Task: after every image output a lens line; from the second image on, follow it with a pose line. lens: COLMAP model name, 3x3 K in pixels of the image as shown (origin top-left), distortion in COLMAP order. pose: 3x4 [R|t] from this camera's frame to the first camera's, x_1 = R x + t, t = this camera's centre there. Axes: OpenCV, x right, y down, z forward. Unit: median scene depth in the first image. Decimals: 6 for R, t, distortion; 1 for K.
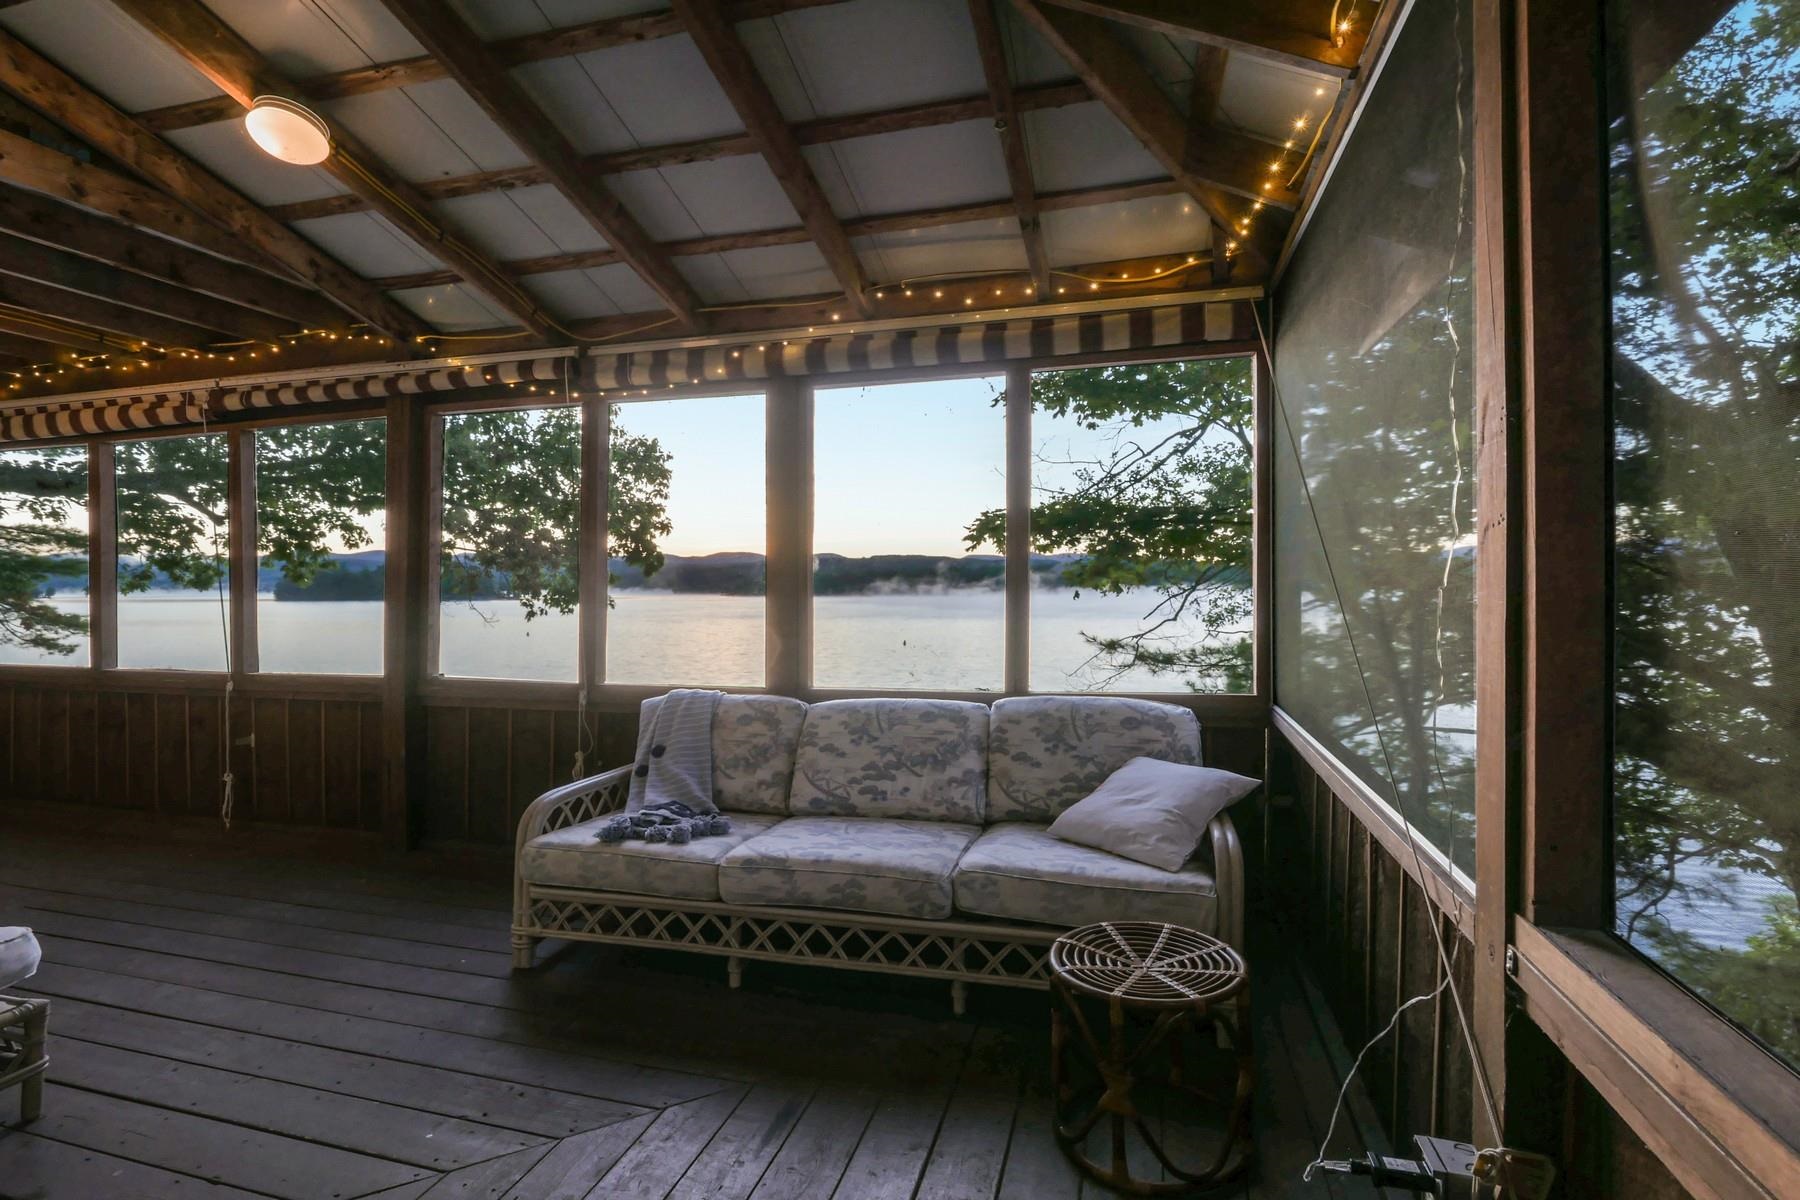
lens RADIAL K [[872.6, 0, 898.5], [0, 872.6, 596.4], [0, 0, 1]] dist [-0.007803, -0.001642]
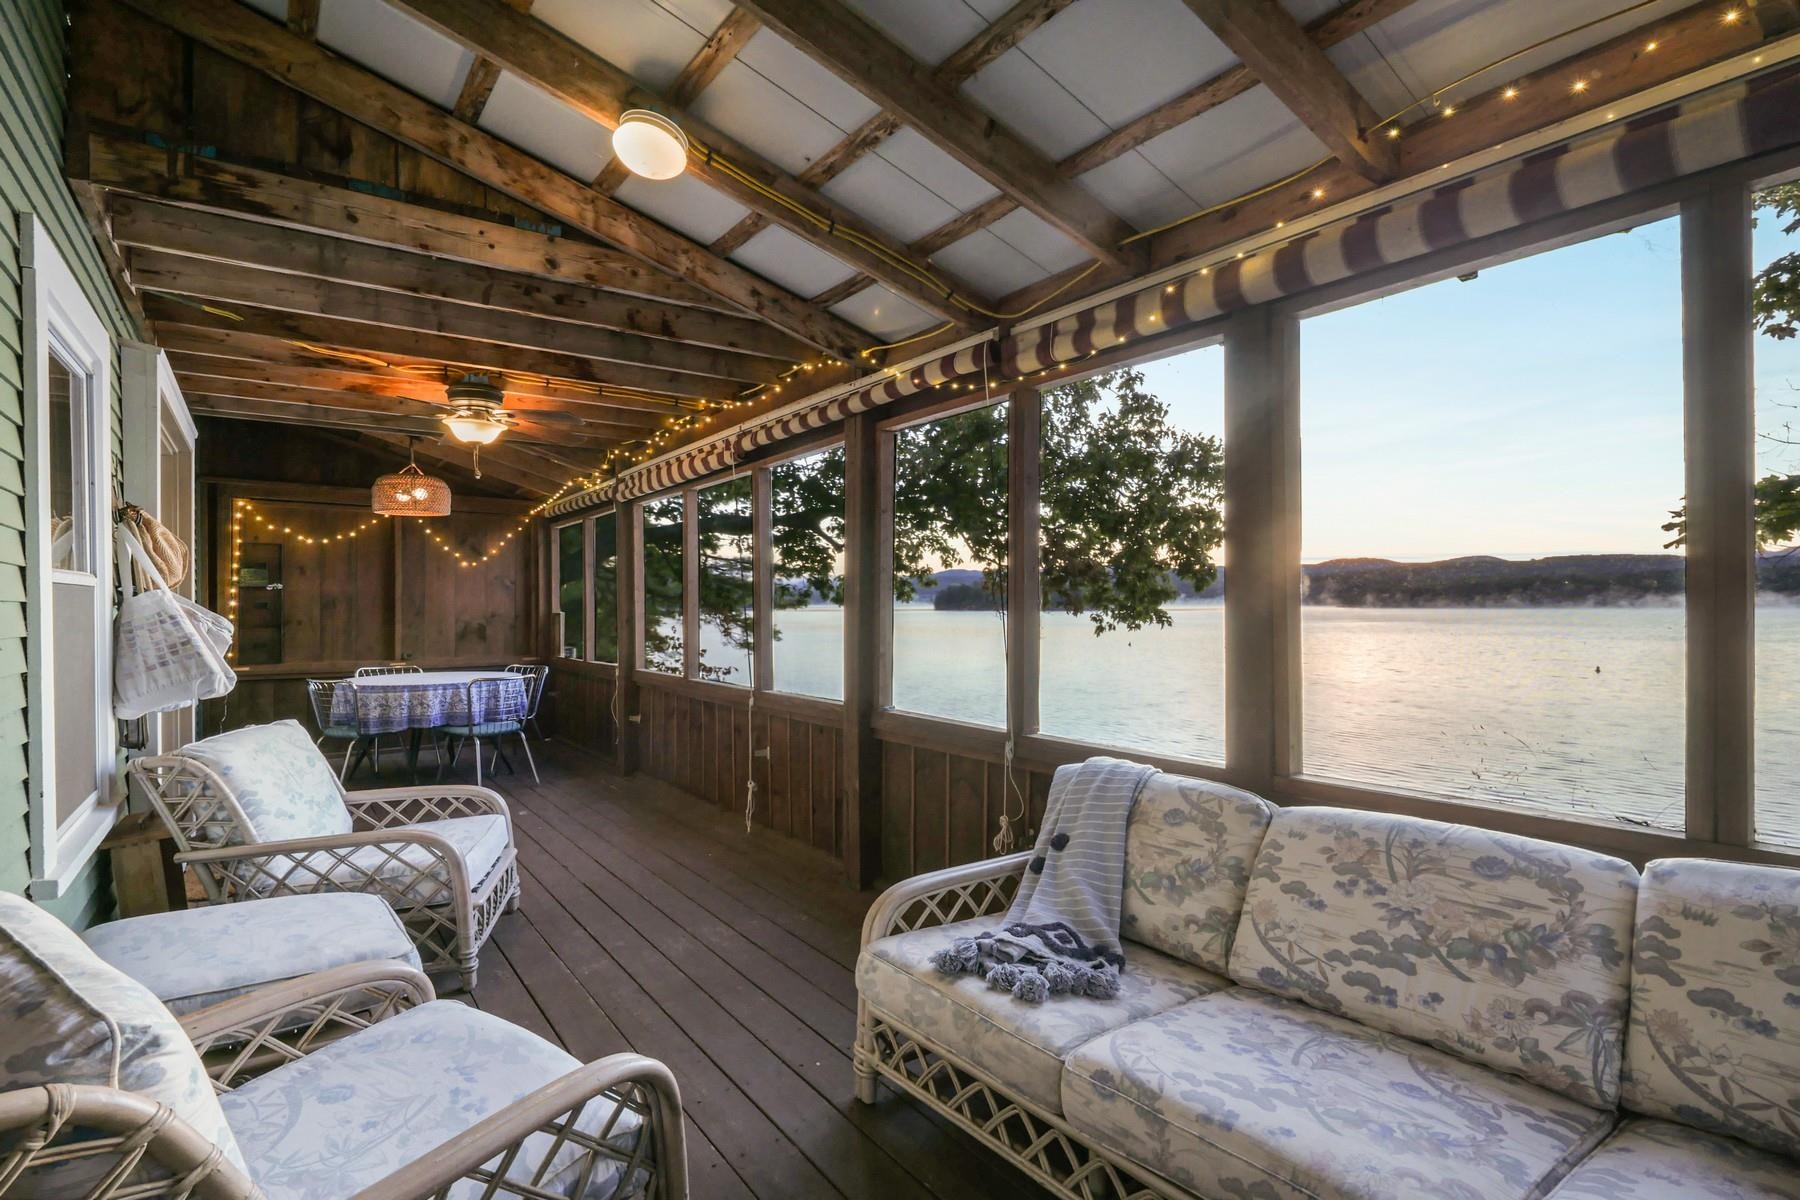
lens RADIAL K [[872.6, 0, 894.7], [0, 872.6, 590.8], [0, 0, 1]] dist [-0.007803, -0.001642]
pose [[0.782161, -0.008077, -0.623024, 0.080846], [-0.003842, 0.999834, -0.017785, -0.023448], [0.623065, 0.016304, 0.782000, 0.336441]]
